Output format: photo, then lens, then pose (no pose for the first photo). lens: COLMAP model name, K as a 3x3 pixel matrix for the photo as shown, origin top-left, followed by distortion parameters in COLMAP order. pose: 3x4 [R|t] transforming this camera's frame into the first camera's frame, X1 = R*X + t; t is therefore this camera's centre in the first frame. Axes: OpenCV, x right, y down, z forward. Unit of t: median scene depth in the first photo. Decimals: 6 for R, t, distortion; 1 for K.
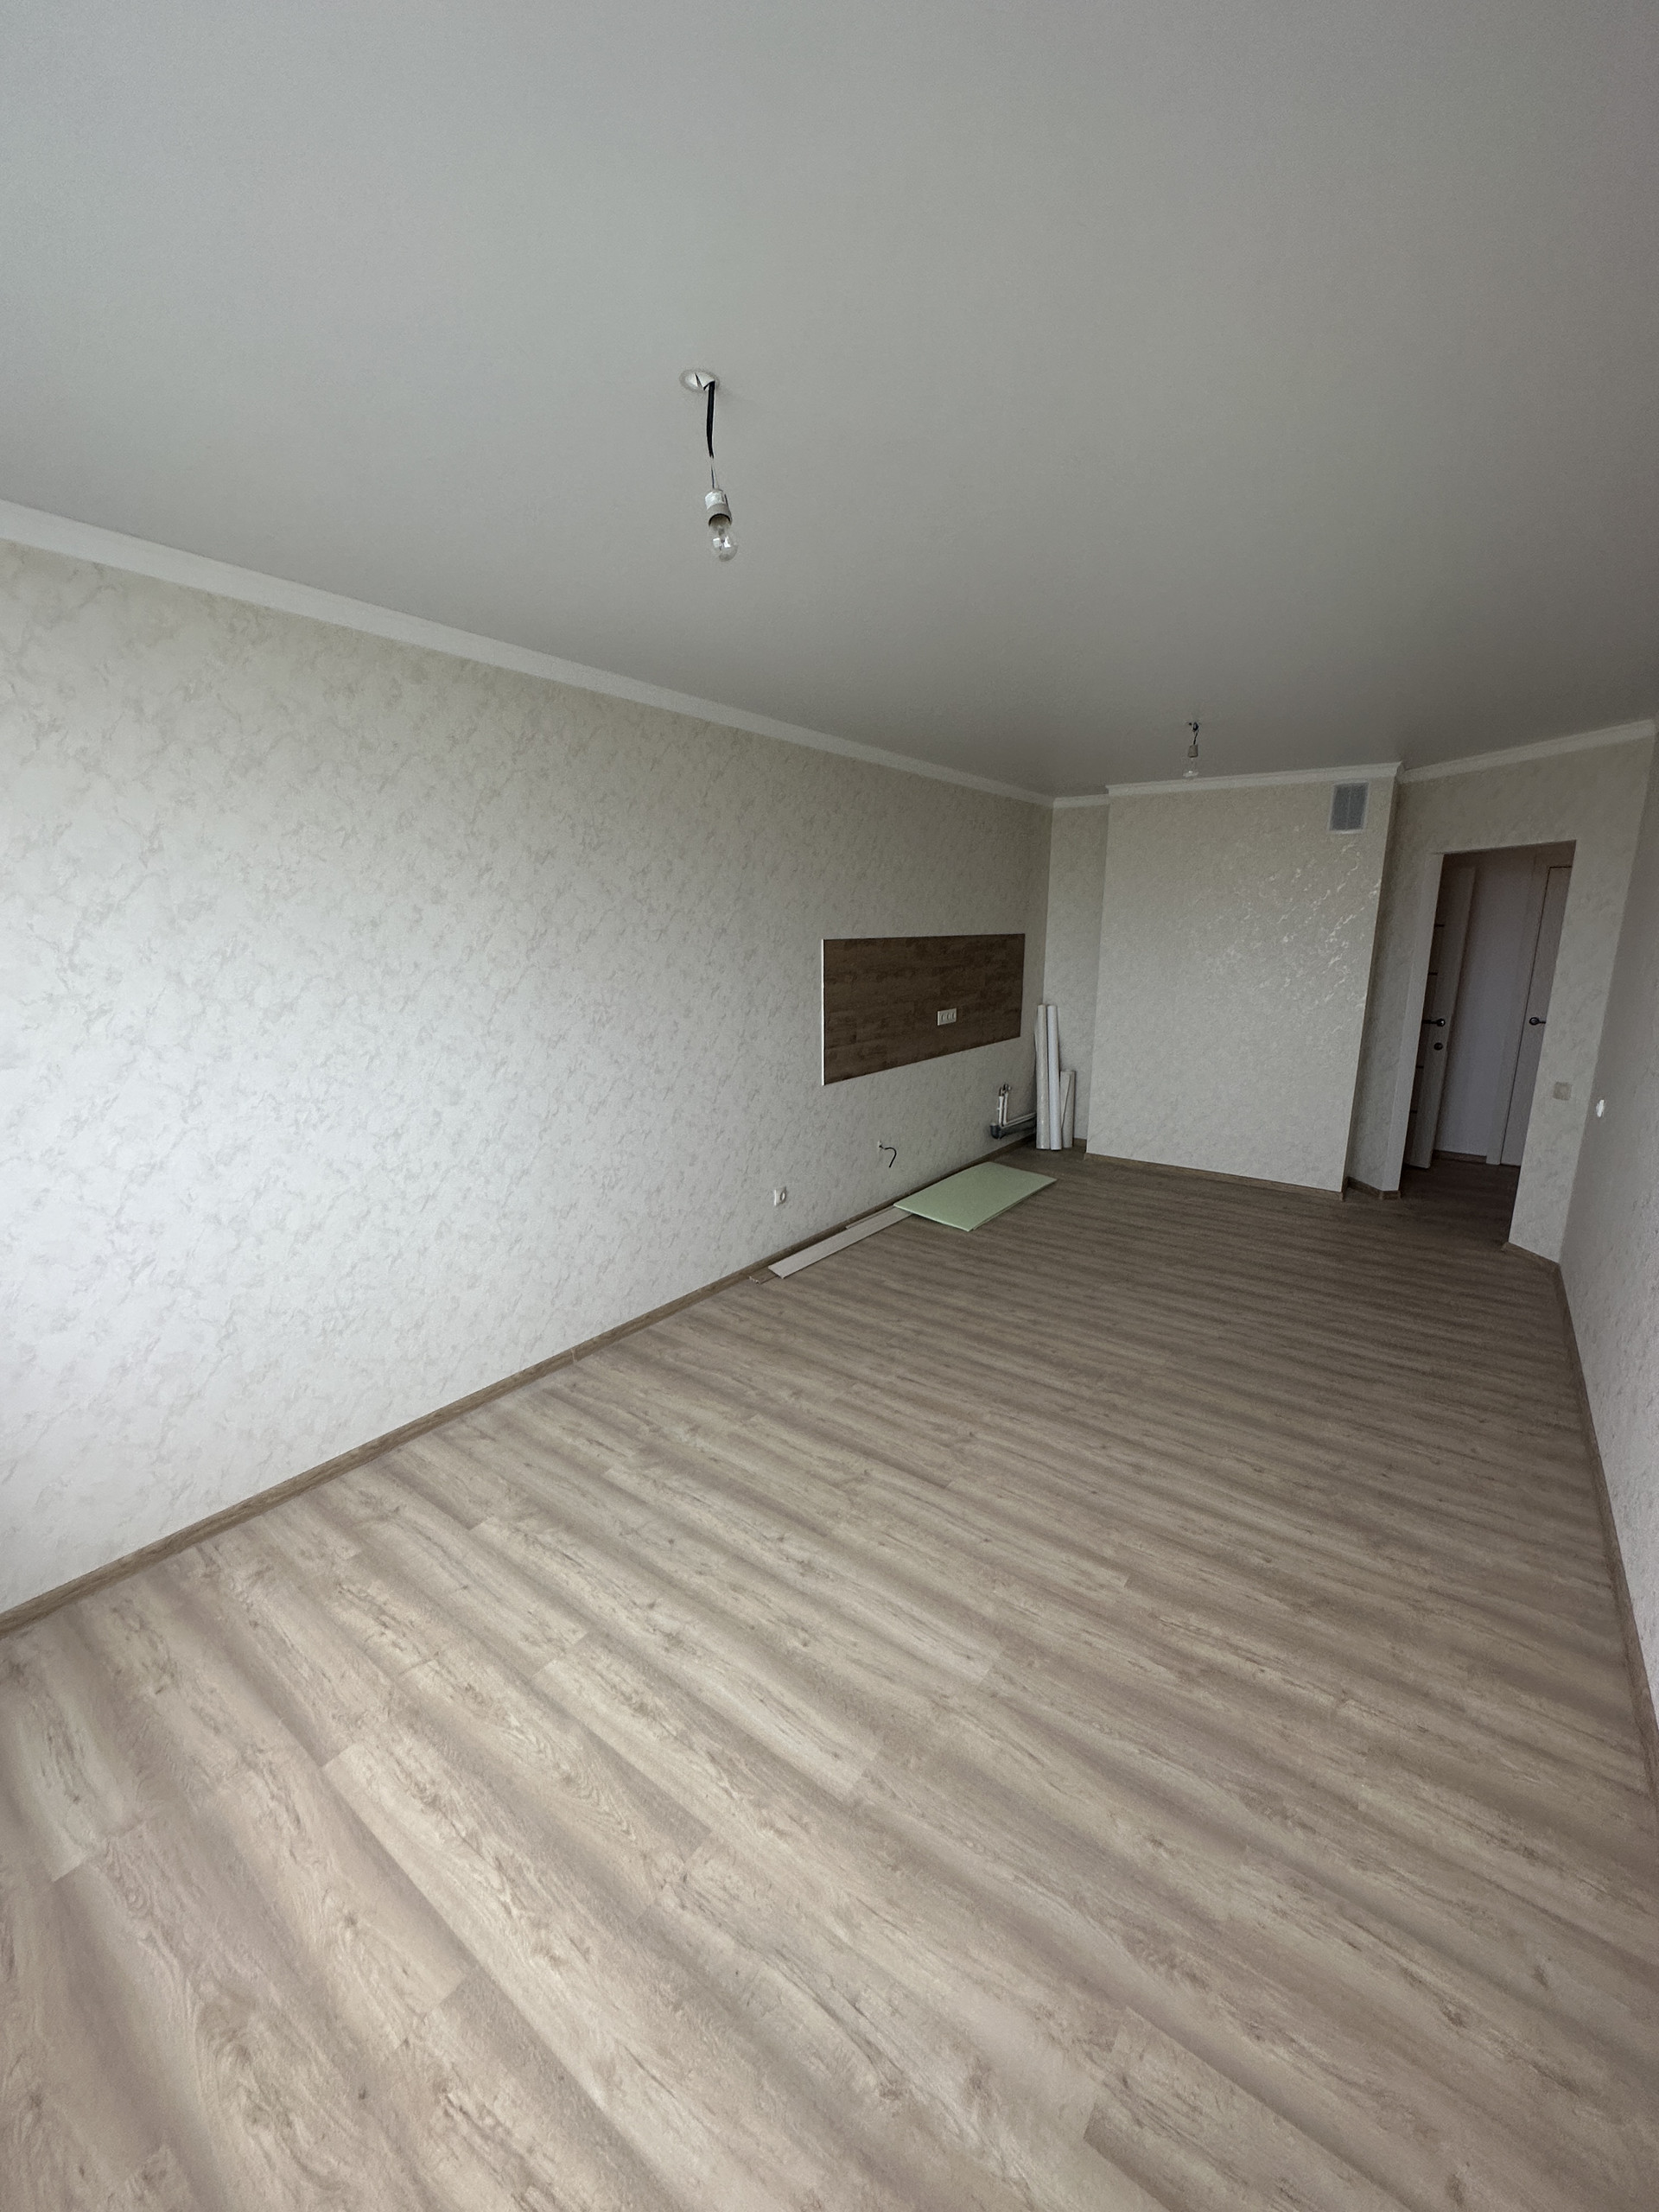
lens RADIAL K [[882.9, 0, 838.3], [0, 882.9, 1102.7], [0, 0, 1]] dist [0.003242, 0.000027]
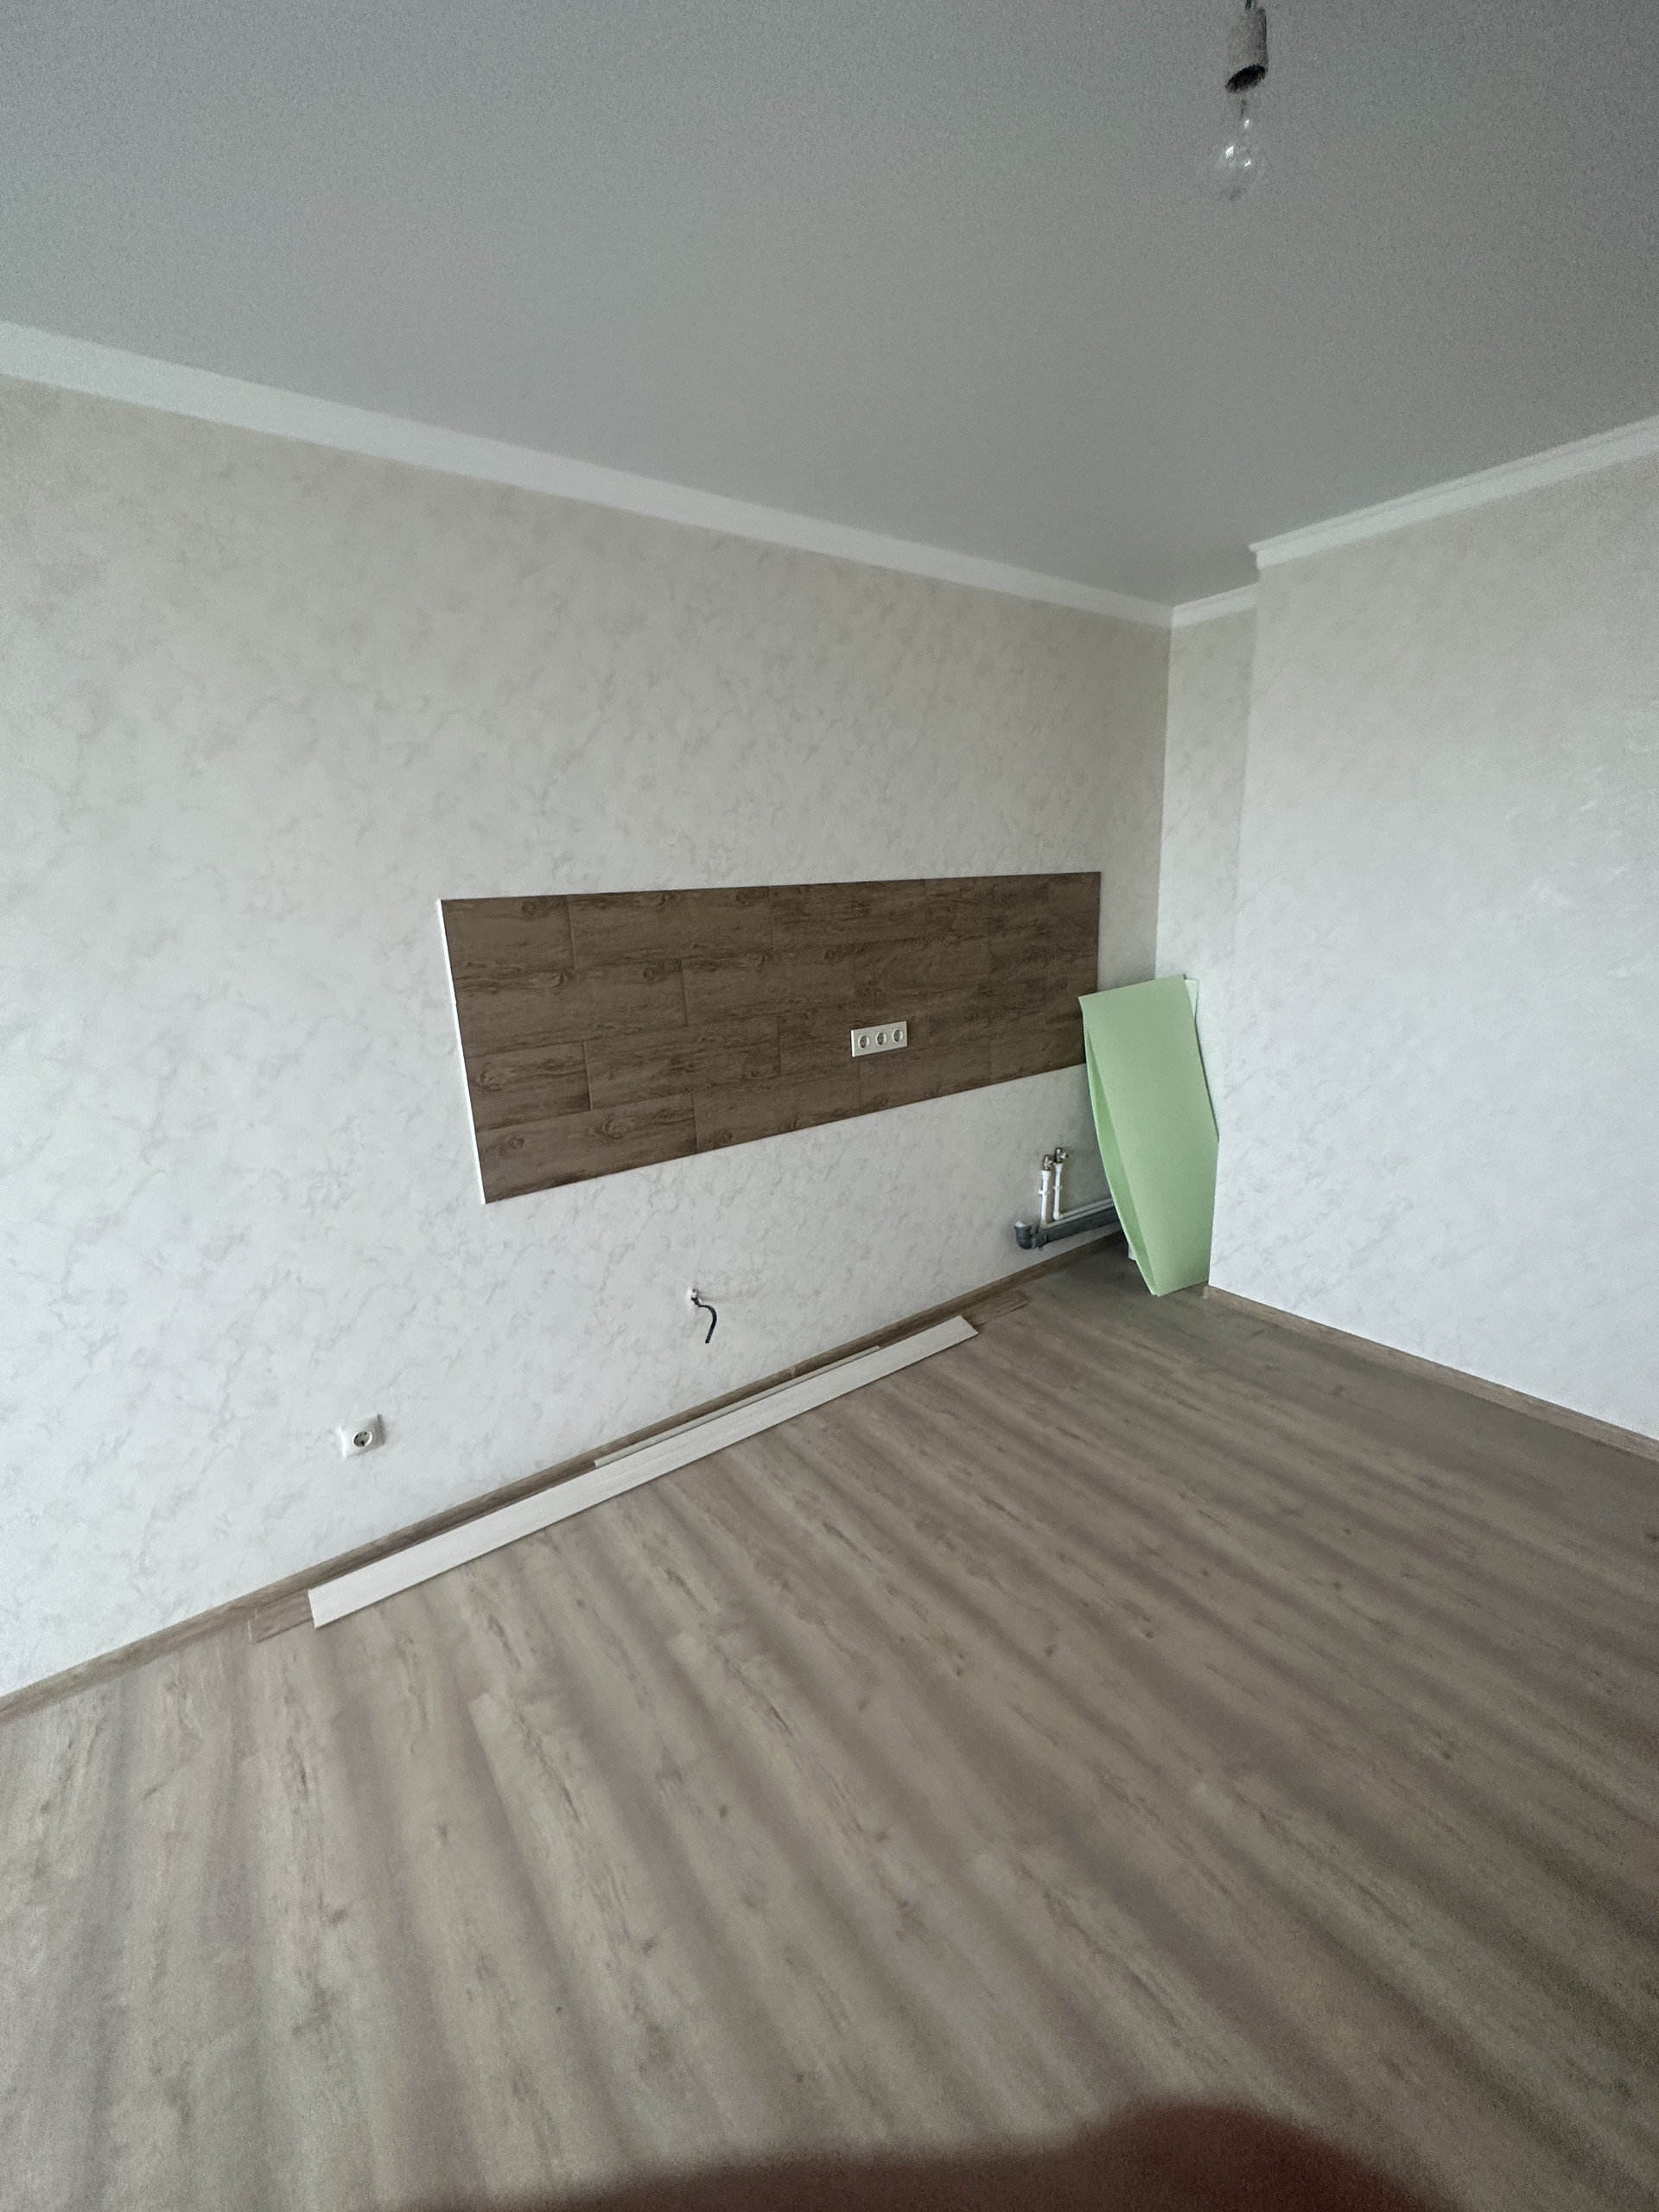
lens RADIAL K [[882.9, 0, 819.9], [0, 882.9, 1115.4], [0, 0, 1]] dist [0.003242, 0.000027]
pose [[0.950009, 0.024297, -0.311276, 0.280637], [-0.009764, 0.998792, 0.048163, -0.084975], [0.312070, -0.042716, 0.949098, 0.543364]]
